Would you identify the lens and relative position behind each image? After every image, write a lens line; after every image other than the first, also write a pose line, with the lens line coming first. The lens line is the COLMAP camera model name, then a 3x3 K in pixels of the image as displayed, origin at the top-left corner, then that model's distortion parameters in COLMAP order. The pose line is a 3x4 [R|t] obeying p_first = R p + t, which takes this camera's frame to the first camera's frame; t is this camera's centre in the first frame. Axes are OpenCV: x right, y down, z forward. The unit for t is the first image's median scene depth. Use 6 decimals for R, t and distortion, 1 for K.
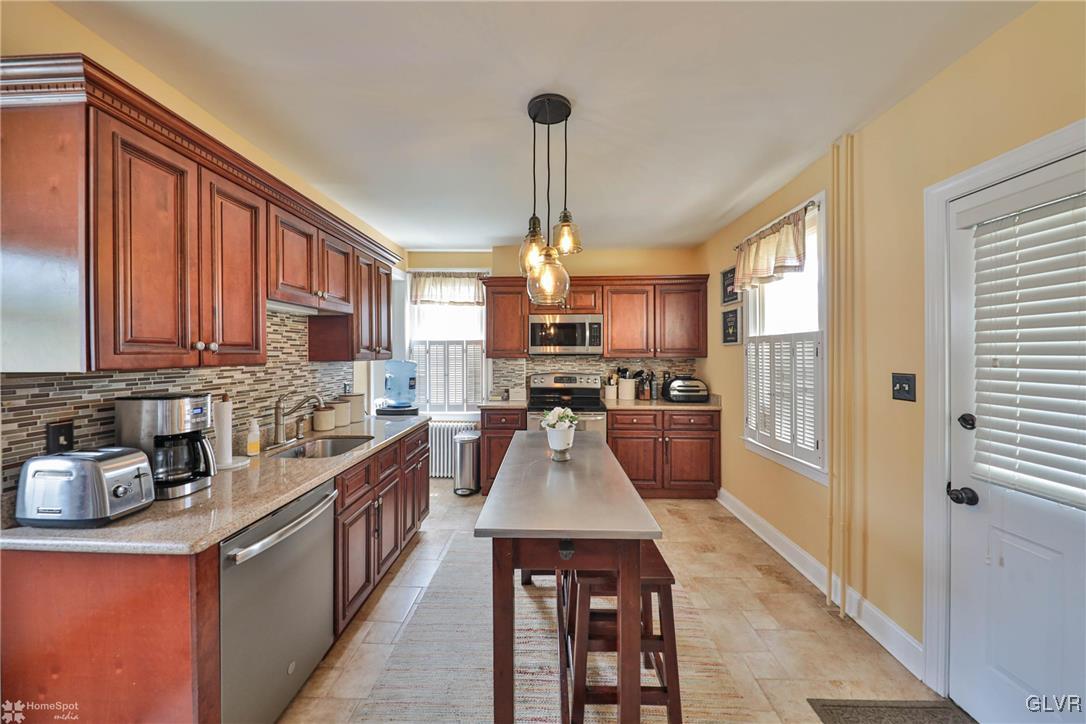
lens RADIAL K [[385.9, 0, 540.4], [0, 385.9, 354.3], [0, 0, 1]] dist [-0.003214, -0.000601]
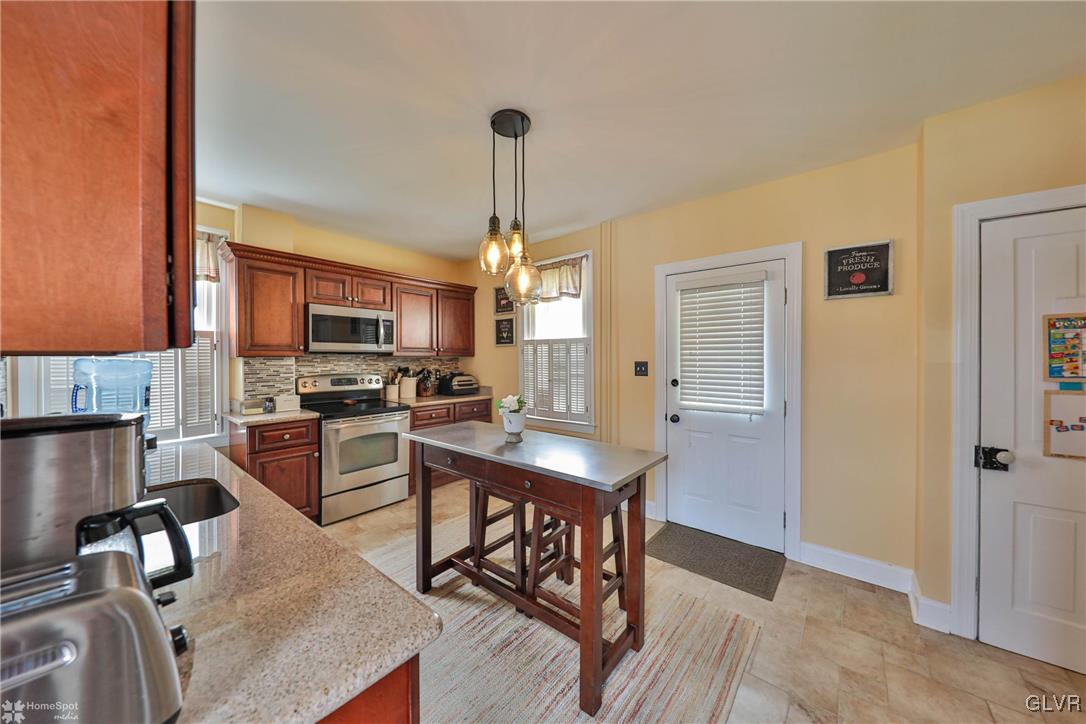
lens RADIAL K [[365.7, 0, 548.3], [0, 365.7, 360.5], [0, 0, 1]] dist [-0.001917, -0.000858]
pose [[0.603680, -0.006989, 0.797196, -0.379893], [0.003399, 0.999975, 0.006192, 0.016655], [-0.797220, -0.001028, 0.603688, 0.146398]]
